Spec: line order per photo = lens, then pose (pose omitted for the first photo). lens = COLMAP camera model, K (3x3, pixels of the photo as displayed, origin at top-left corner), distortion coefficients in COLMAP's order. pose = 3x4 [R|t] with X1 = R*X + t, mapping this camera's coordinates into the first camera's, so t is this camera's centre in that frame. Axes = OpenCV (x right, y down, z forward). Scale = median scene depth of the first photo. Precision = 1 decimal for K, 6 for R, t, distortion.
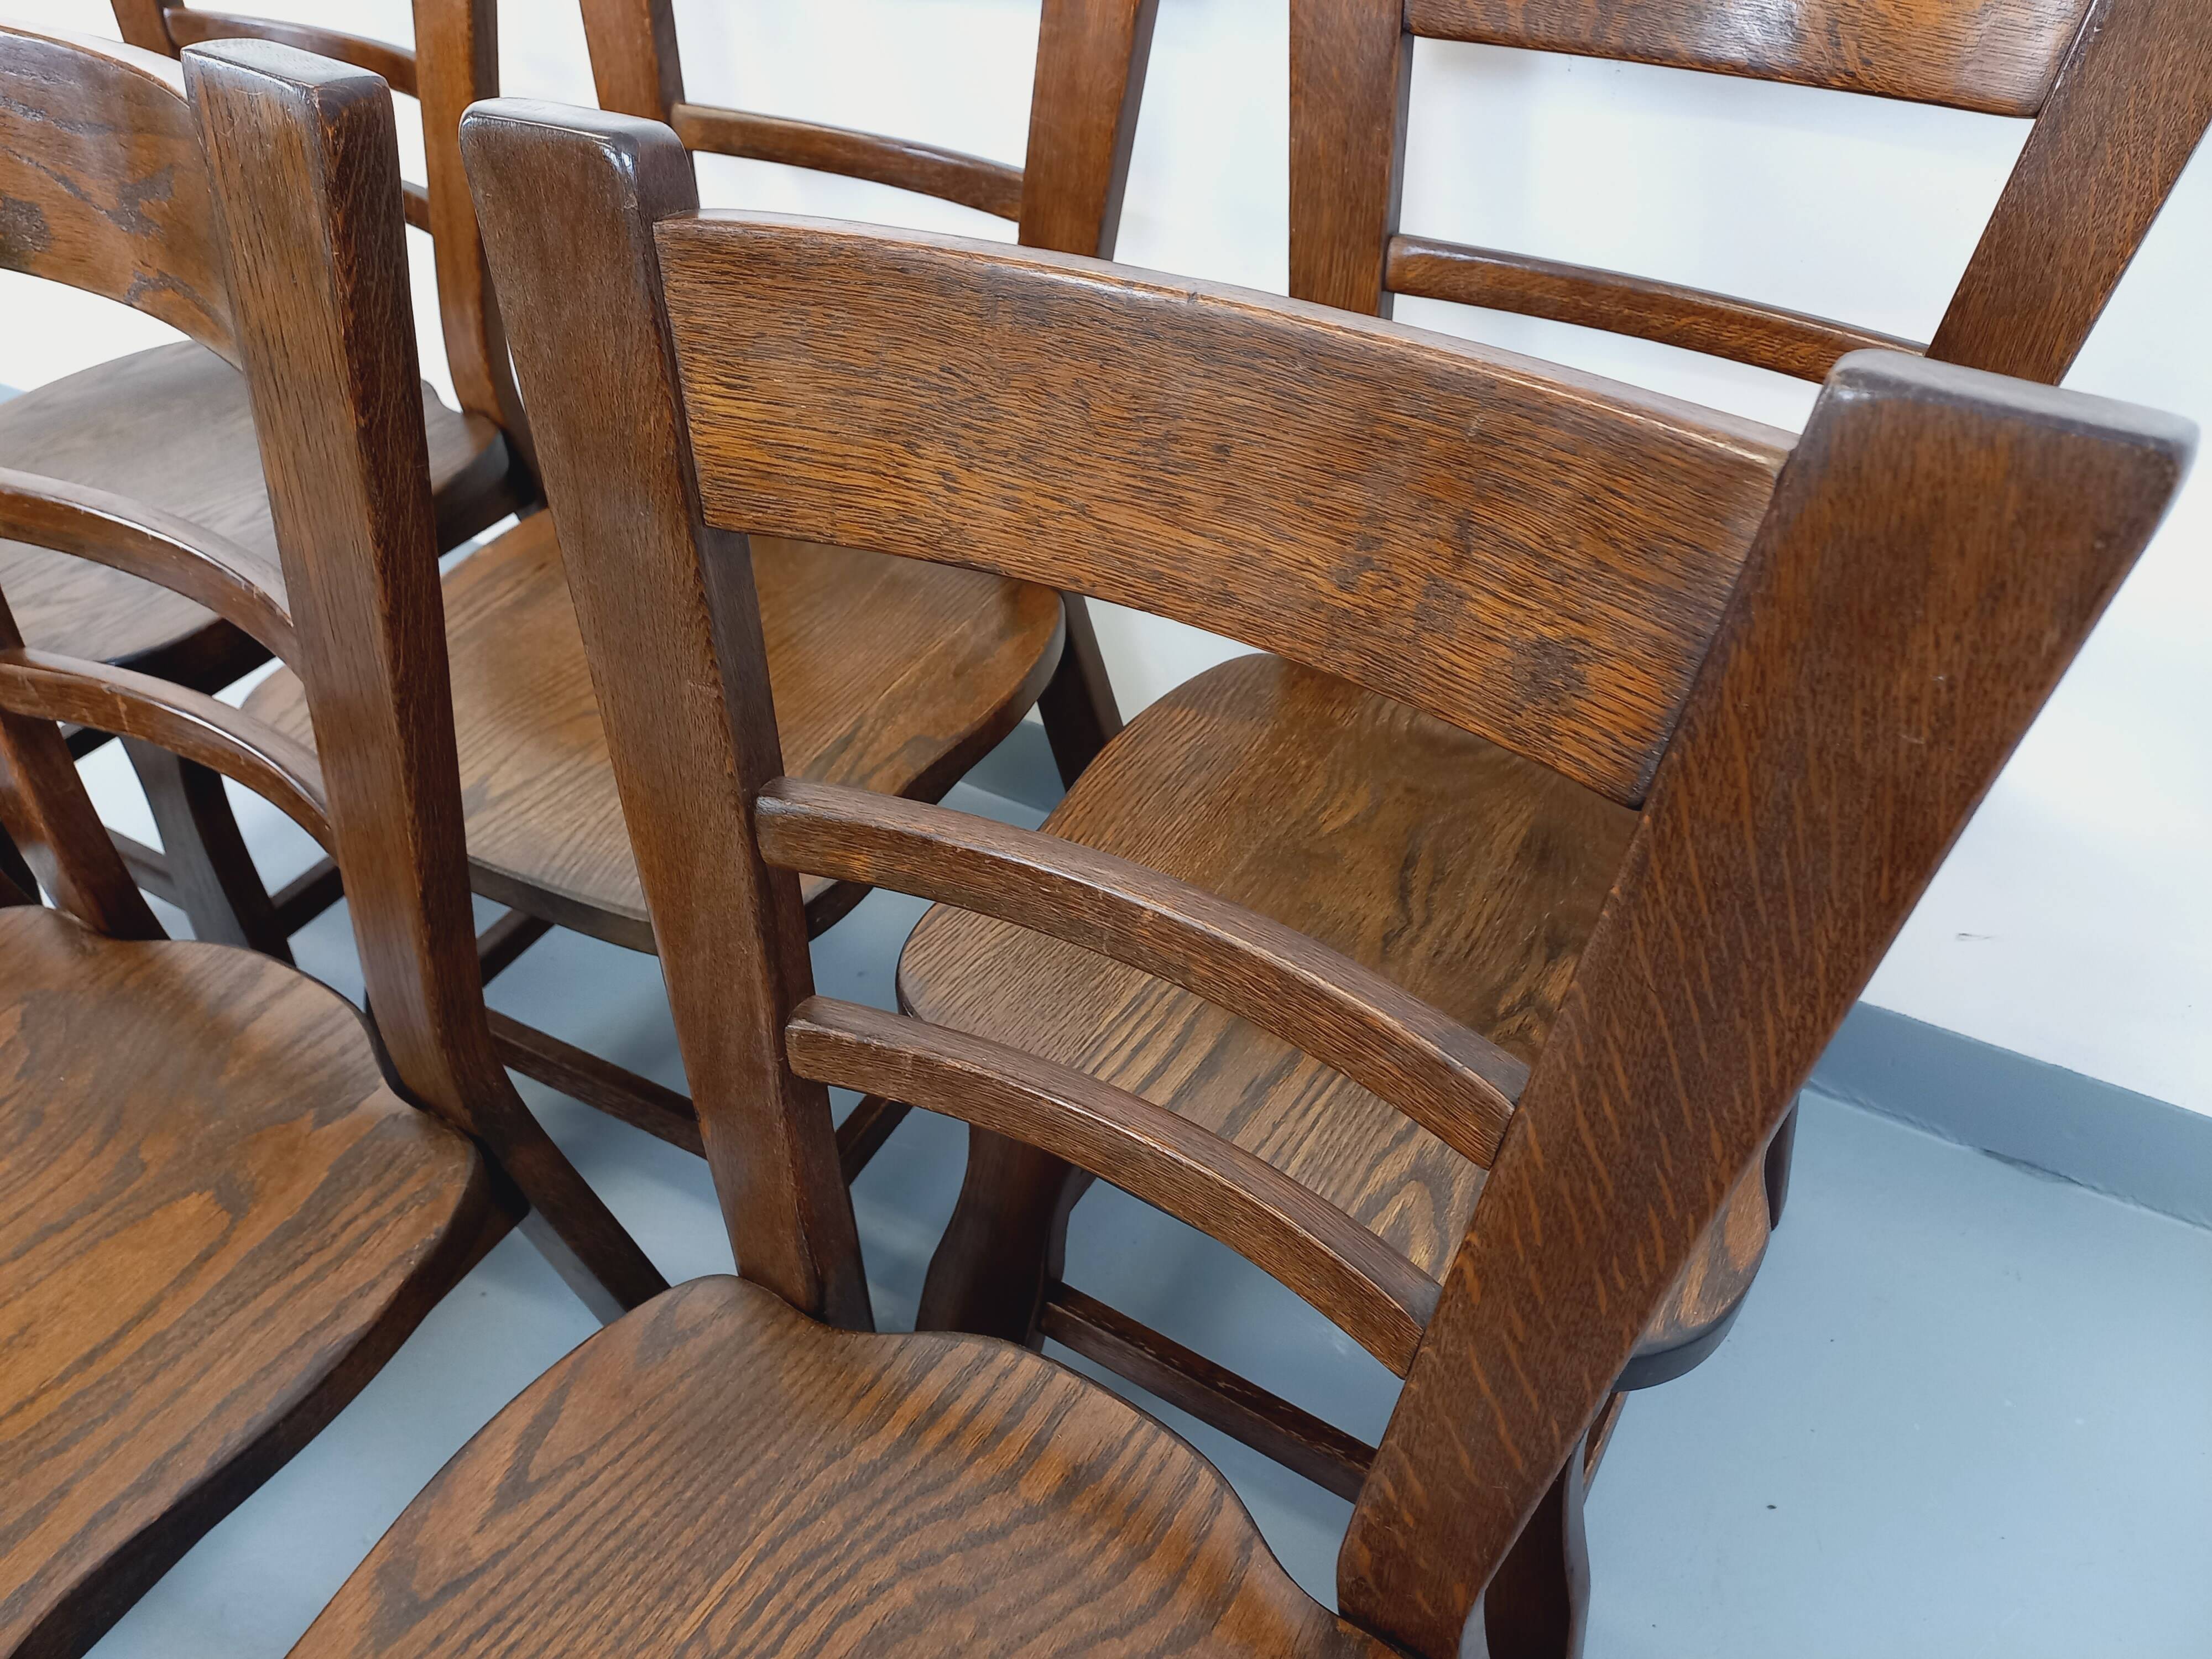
lens RADIAL K [[1633.1, 0, 1099.1], [0, 1633.1, 848.0], [0, 0, 1]] dist [0.060388, -0.050394]
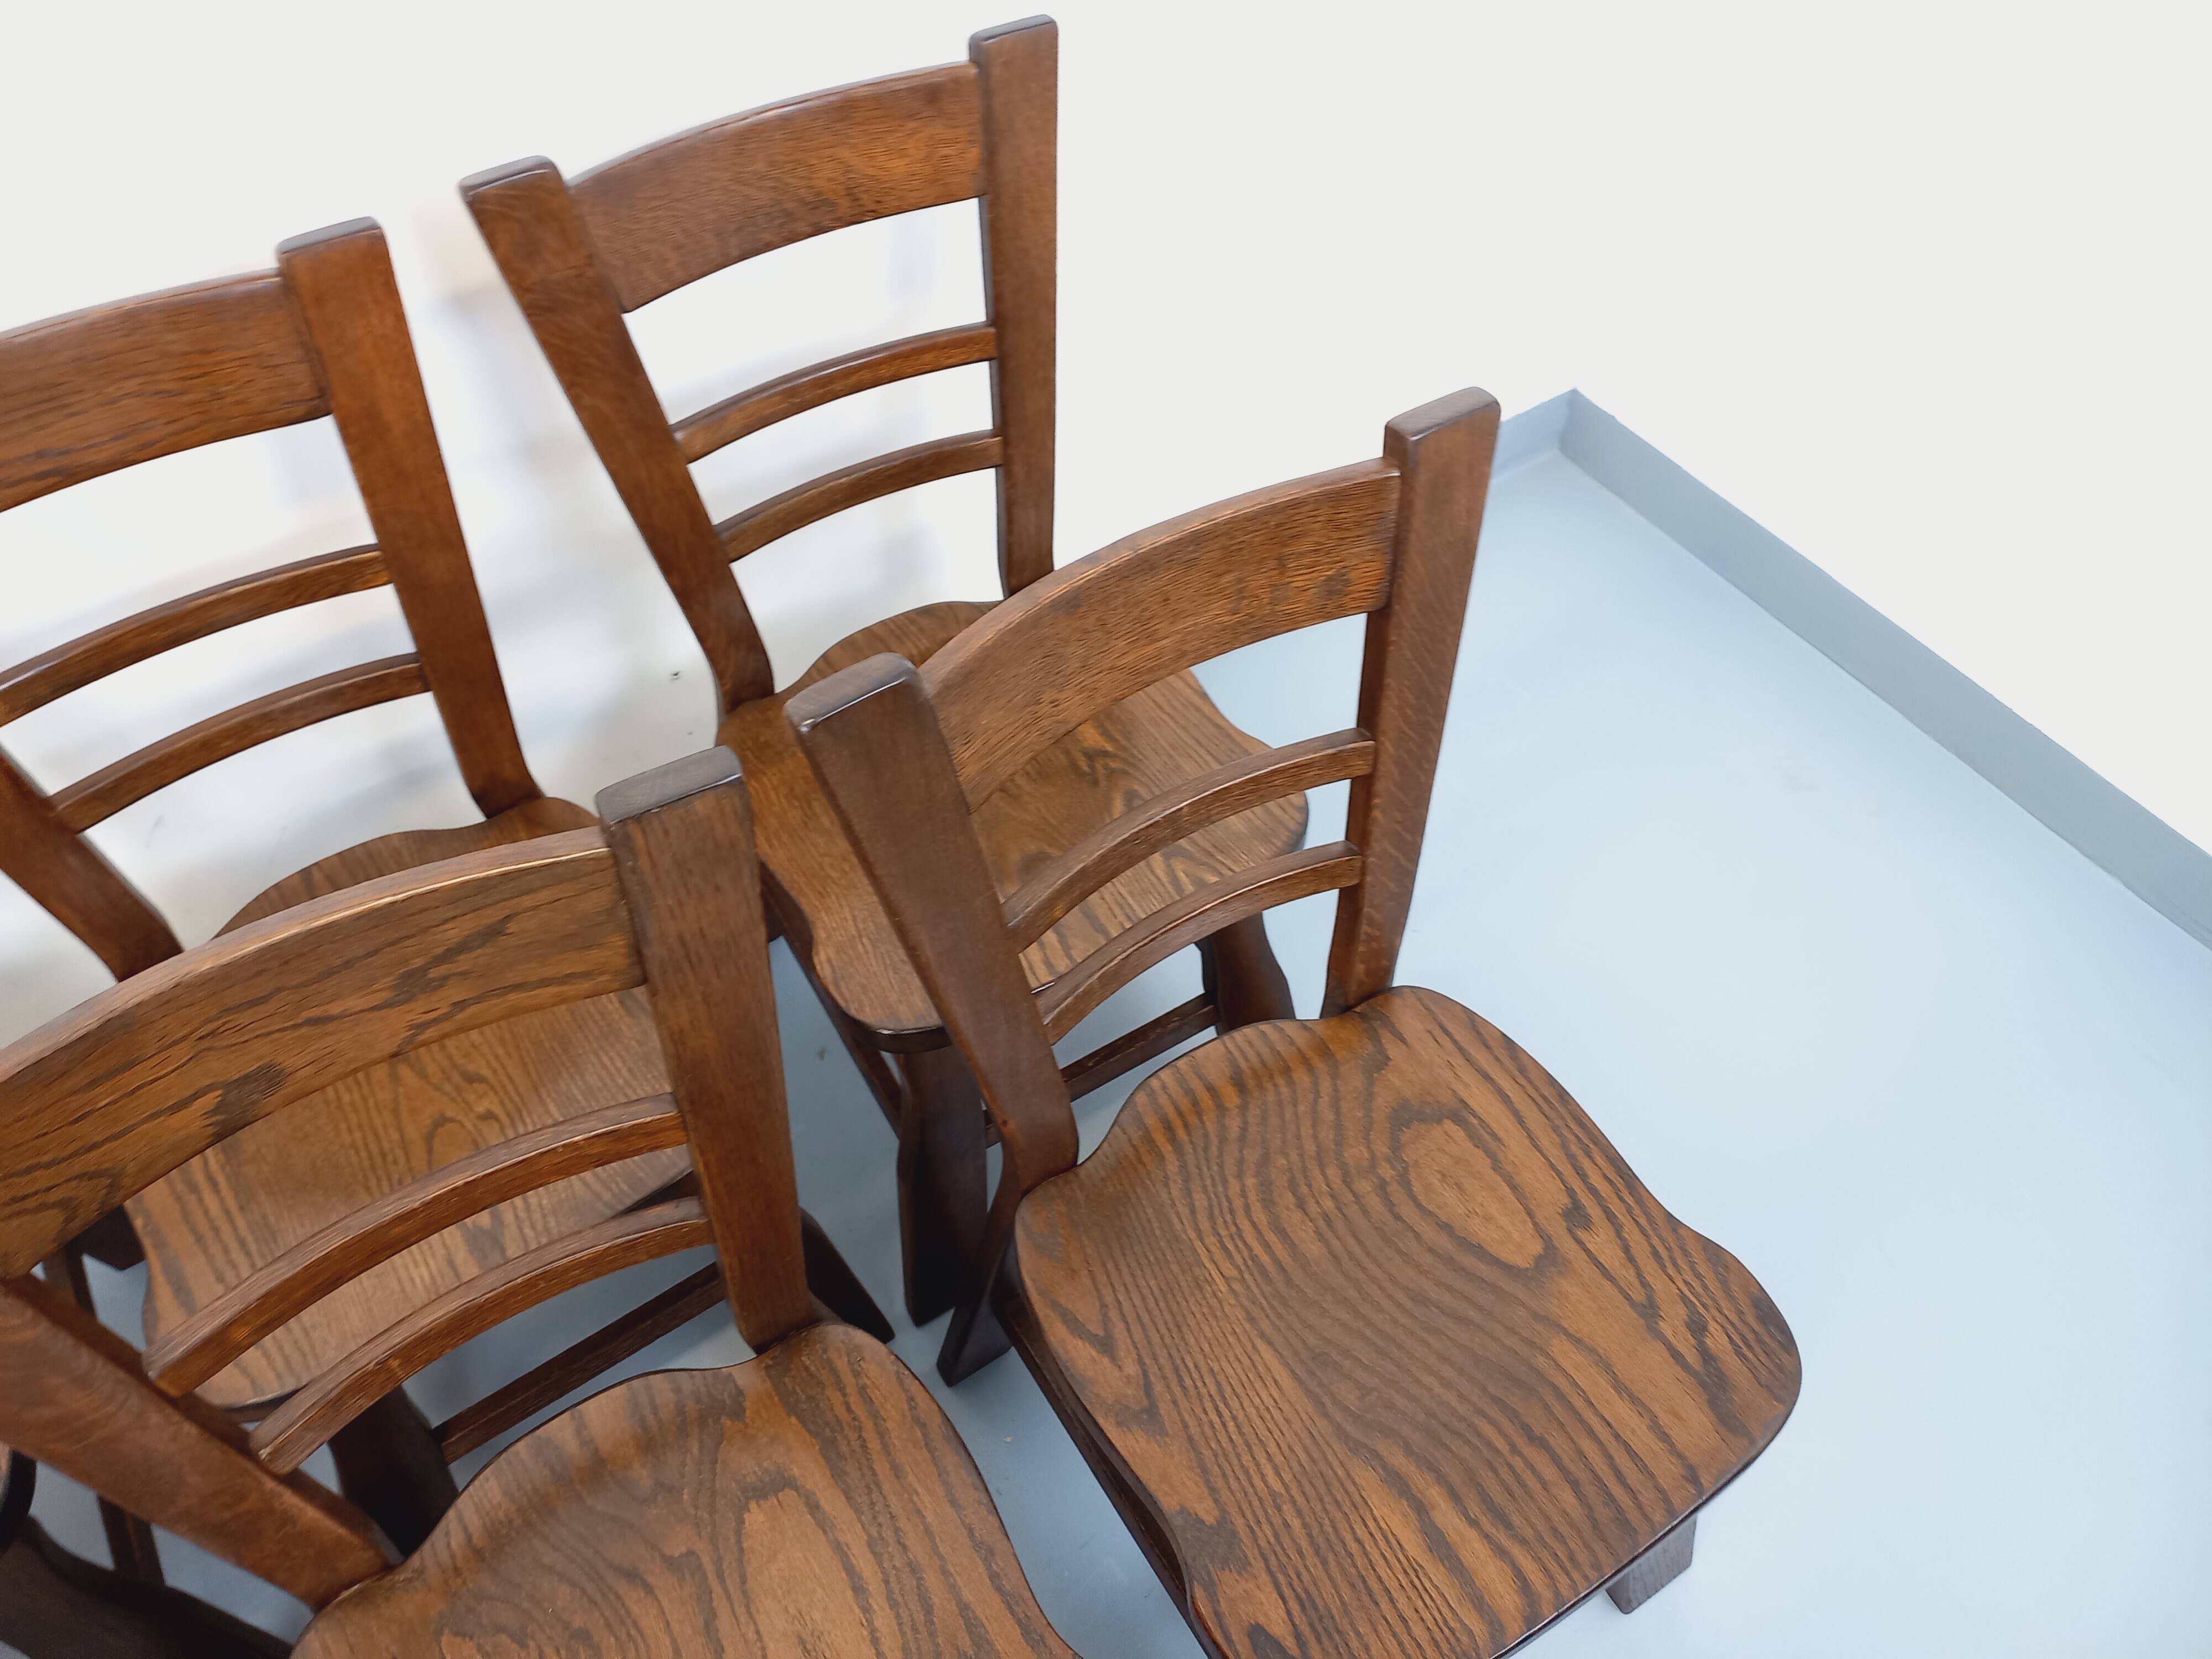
lens RADIAL K [[1633.1, 0, 1089.8], [0, 1633.1, 814.3], [0, 0, 1]] dist [0.060388, -0.050394]
pose [[0.457529, -0.680340, 0.572543, -0.951426], [0.594370, 0.712900, 0.372152, -0.621573], [-0.661356, 0.170032, 0.730546, -0.291334]]
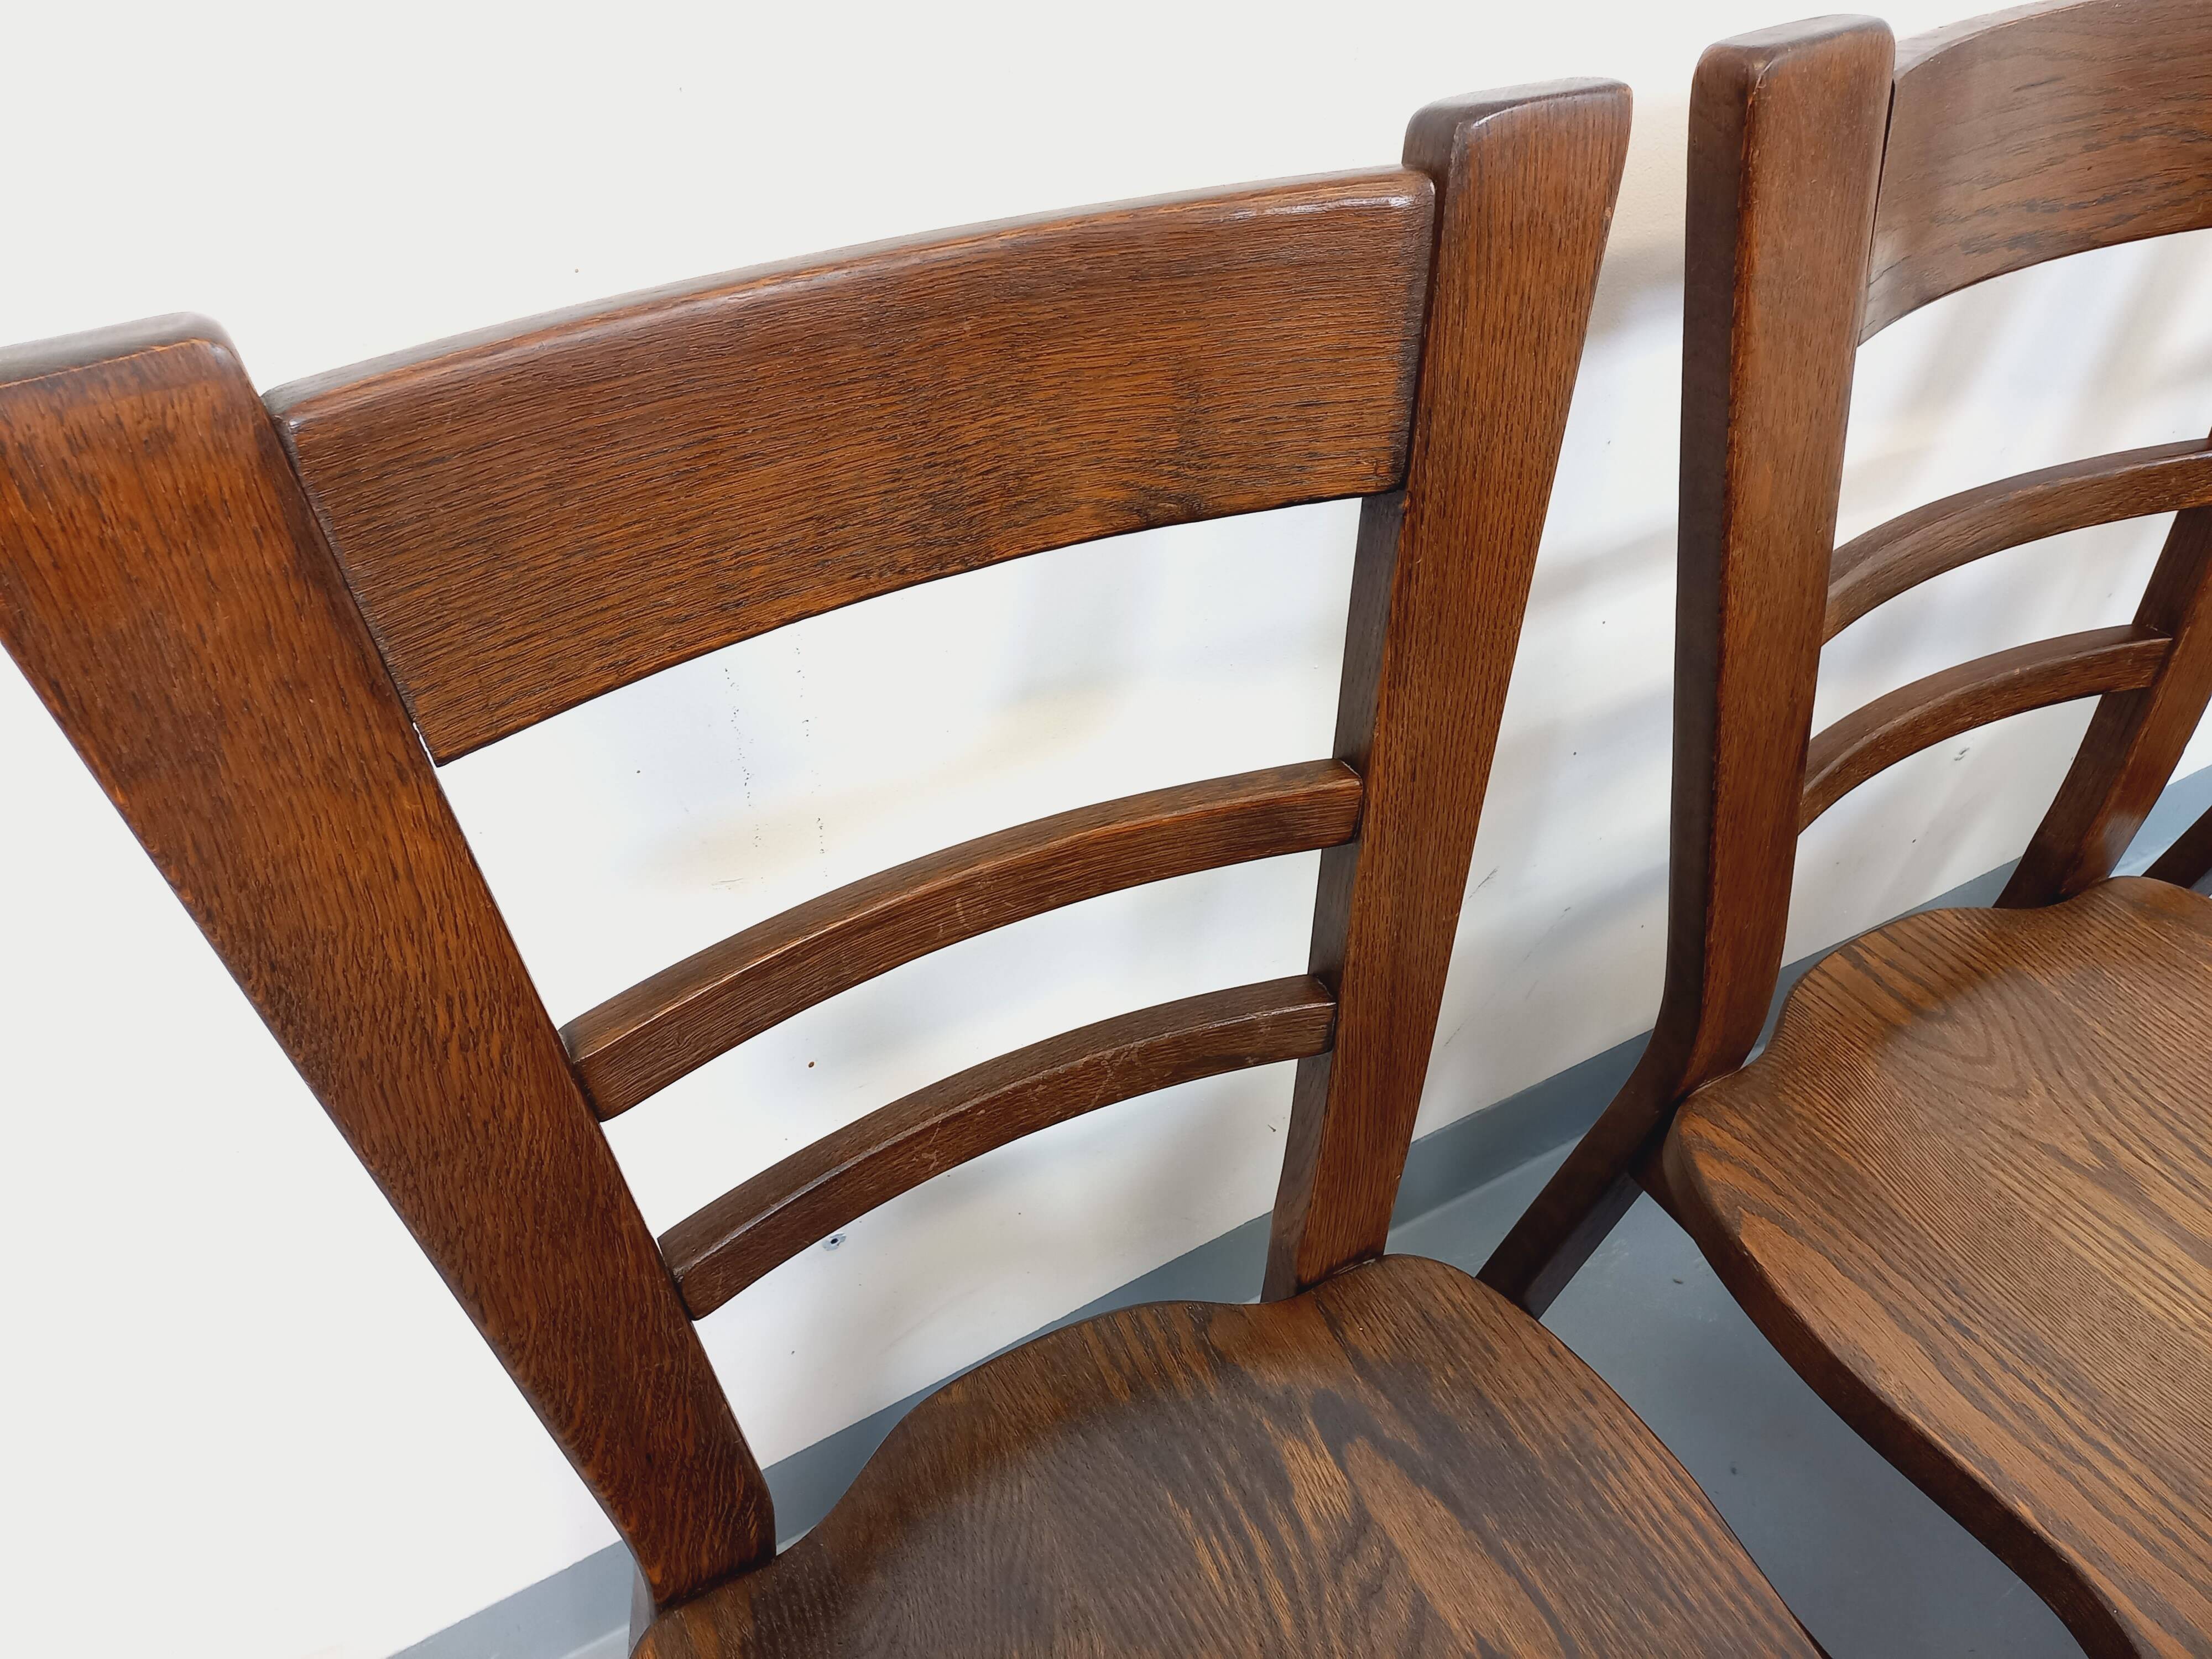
lens RADIAL K [[1633.1, 0, 1102.8], [0, 1633.1, 799.3], [0, 0, 1]] dist [0.060388, -0.050394]
pose [[0.512761, -0.539914, 0.667510, -1.422121], [0.543251, 0.806098, 0.234702, -1.139114], [-0.664797, 0.242280, 0.706644, 1.284736]]
